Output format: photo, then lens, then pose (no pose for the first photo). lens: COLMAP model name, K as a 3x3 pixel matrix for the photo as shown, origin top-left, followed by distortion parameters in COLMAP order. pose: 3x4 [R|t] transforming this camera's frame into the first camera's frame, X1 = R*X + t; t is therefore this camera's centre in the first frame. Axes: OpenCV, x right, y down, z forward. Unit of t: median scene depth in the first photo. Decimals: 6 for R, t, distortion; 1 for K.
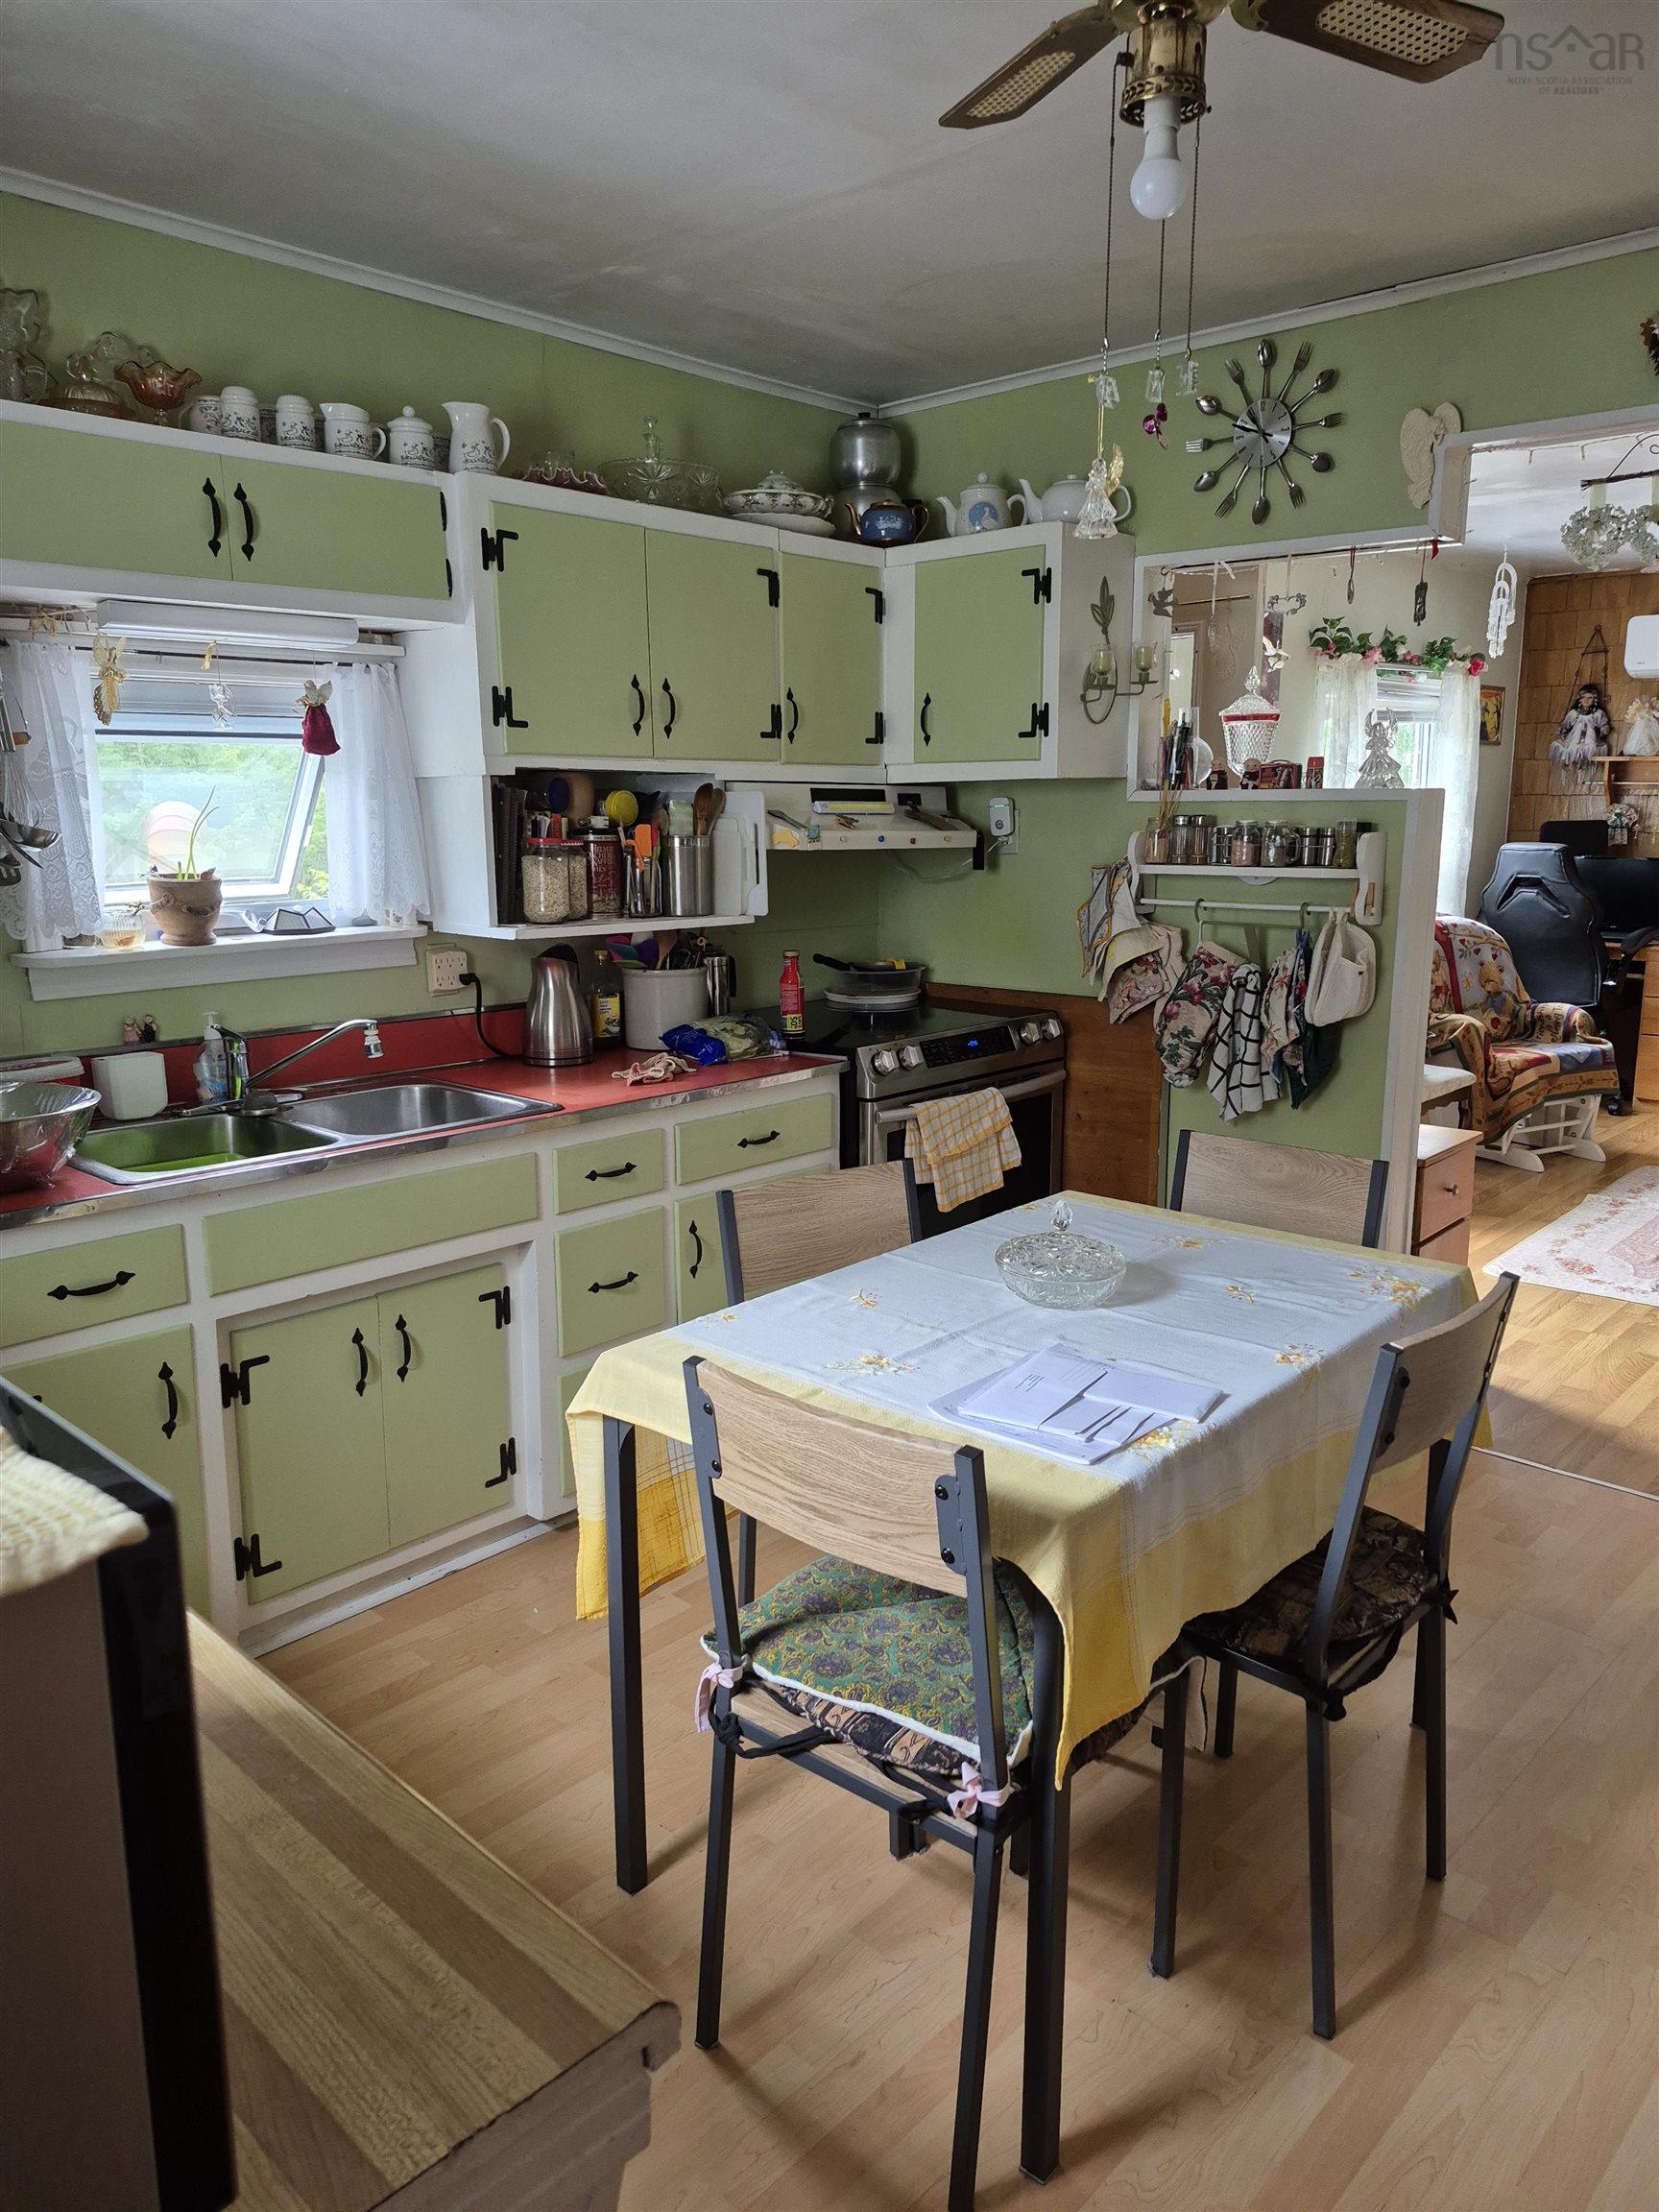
lens RADIAL K [[1532.7, 0, 824.7], [0, 1532.7, 1112.7], [0, 0, 1]] dist [0.093265, -0.110502]
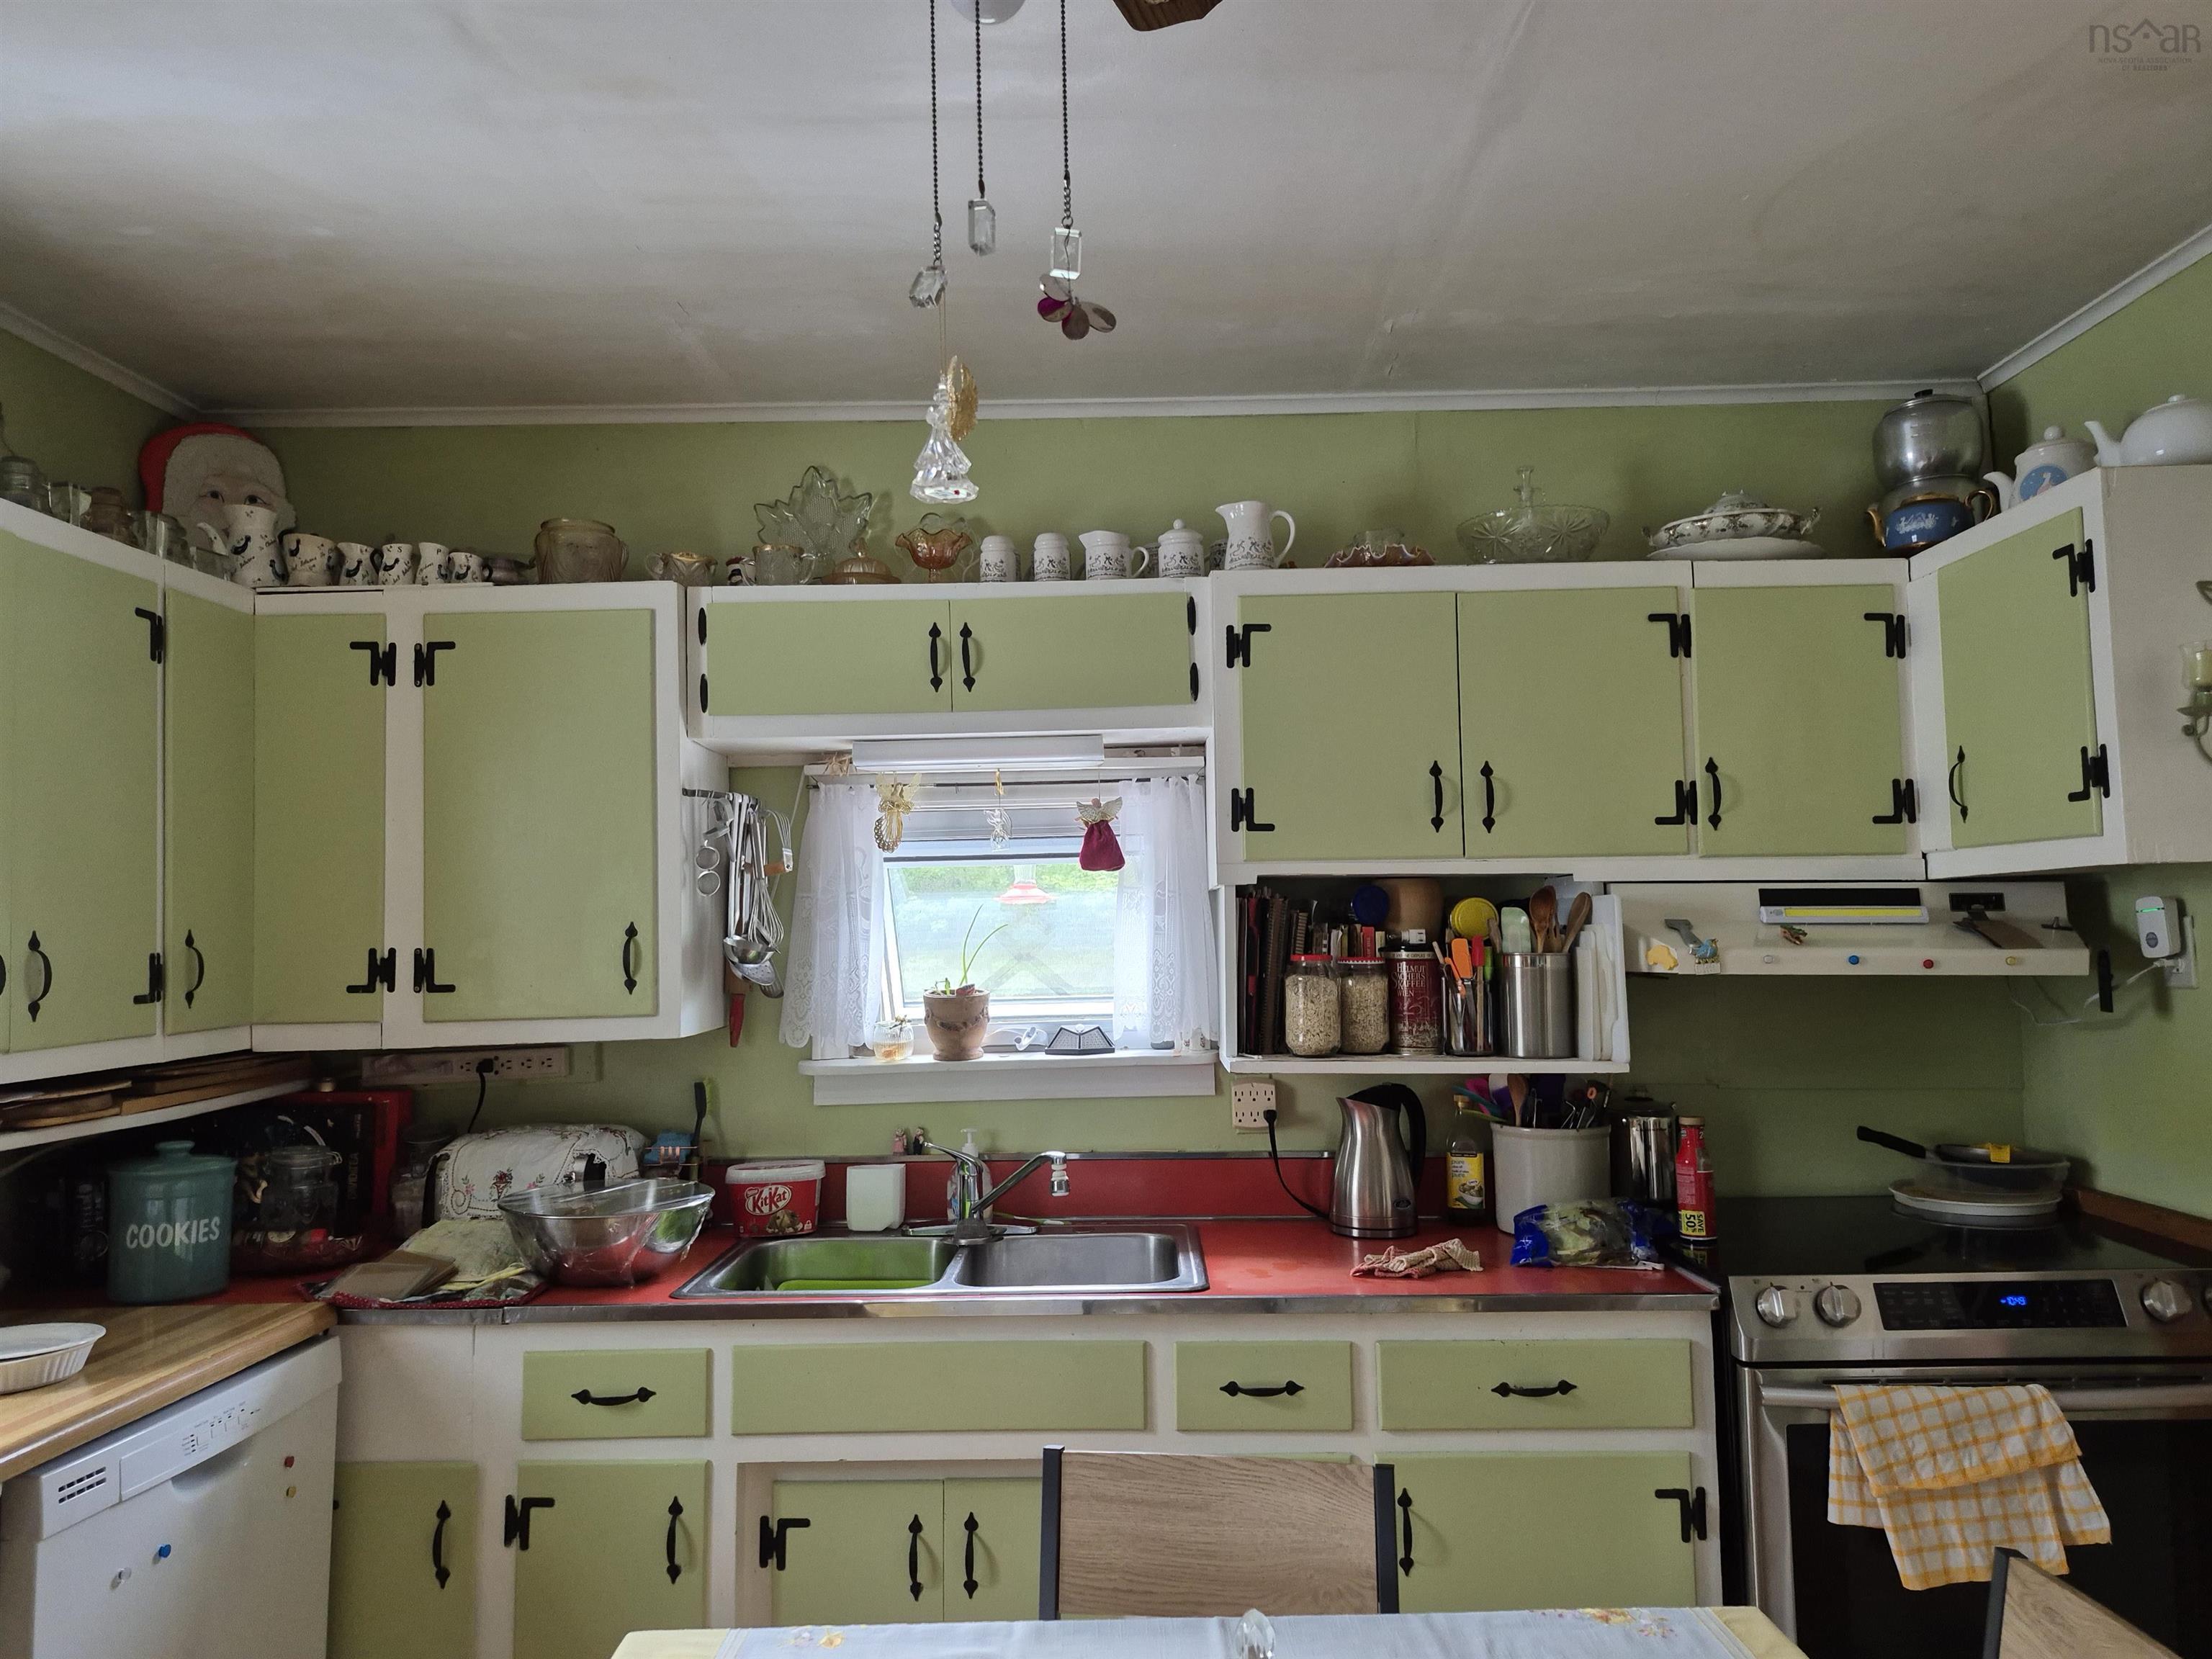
lens RADIAL K [[1532.7, 0, 1128.2], [0, 1532.7, 829.4], [0, 0, 1]] dist [0.093265, -0.110502]
pose [[0.671788, -0.052506, -0.738880, 0.337400], [-0.134769, 0.972173, -0.191616, -0.063524], [0.728381, 0.228303, 0.646018, 0.330567]]
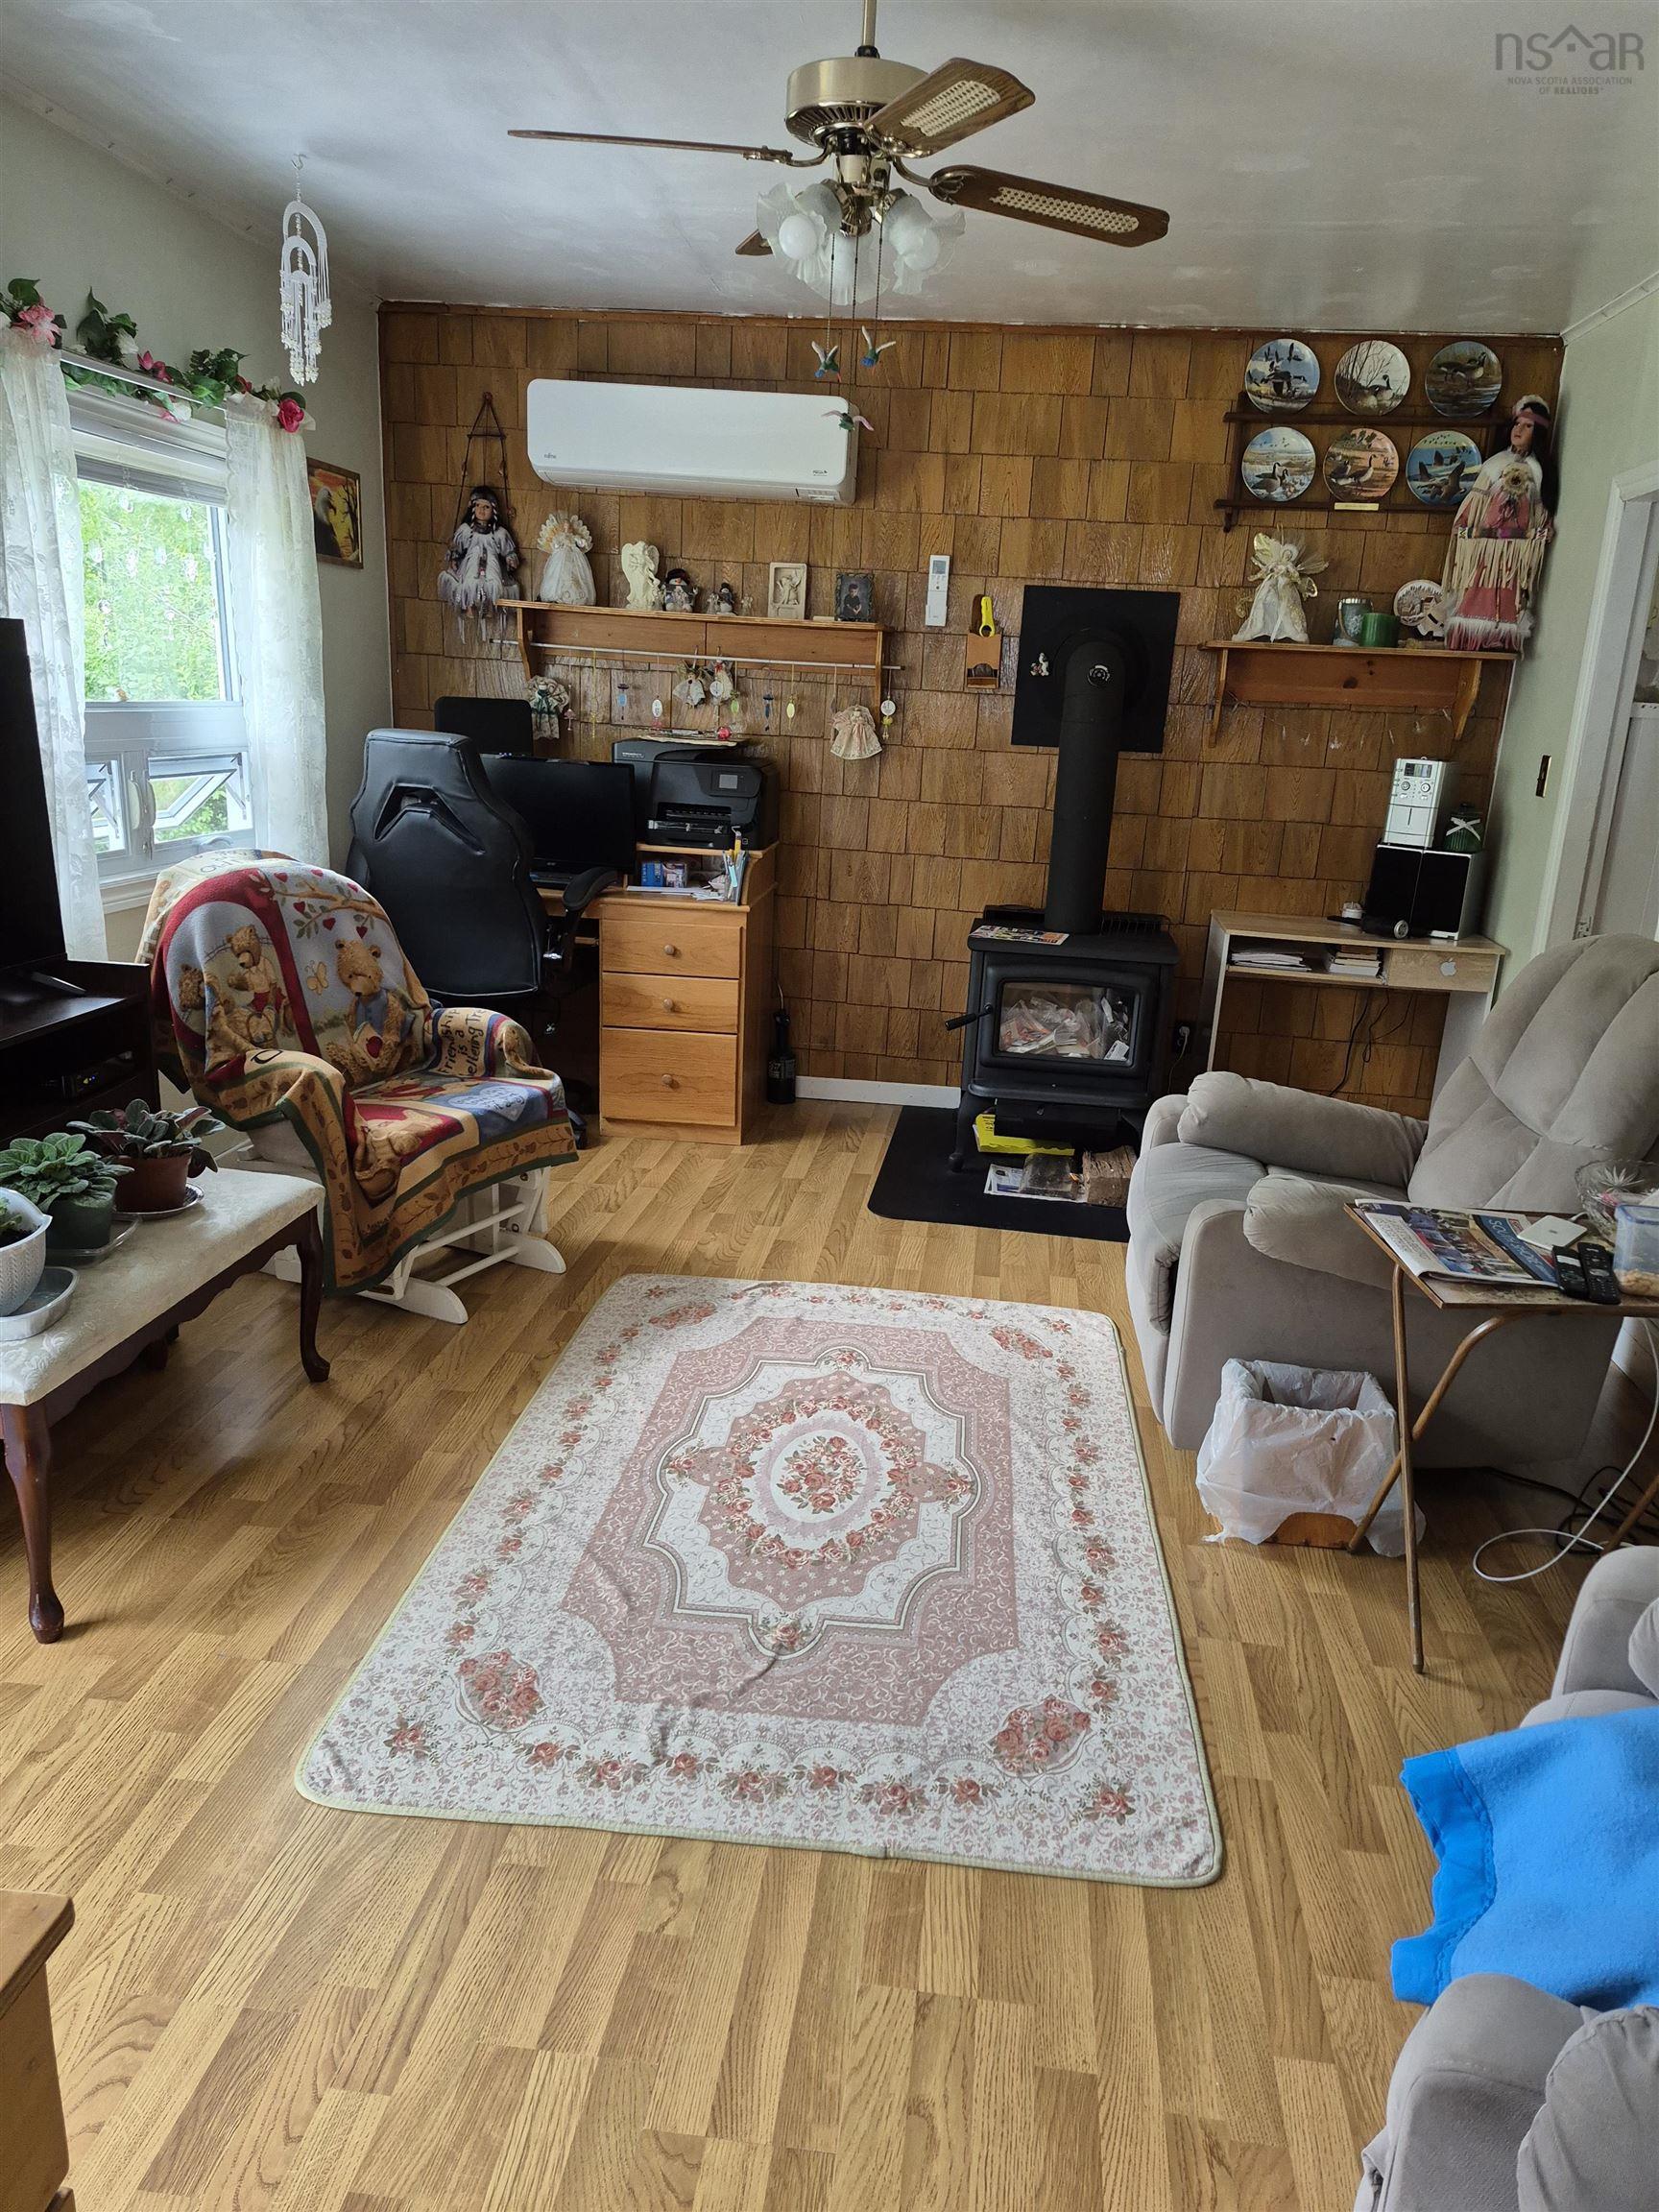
lens RADIAL K [[1532.7, 0, 867.5], [0, 1532.7, 1110.8], [0, 0, 1]] dist [0.093265, -0.110502]
pose [[0.796636, -0.109732, 0.594415, 0.437697], [0.062761, 0.993085, 0.099215, -0.149383], [-0.601192, -0.041732, 0.798014, 0.806715]]
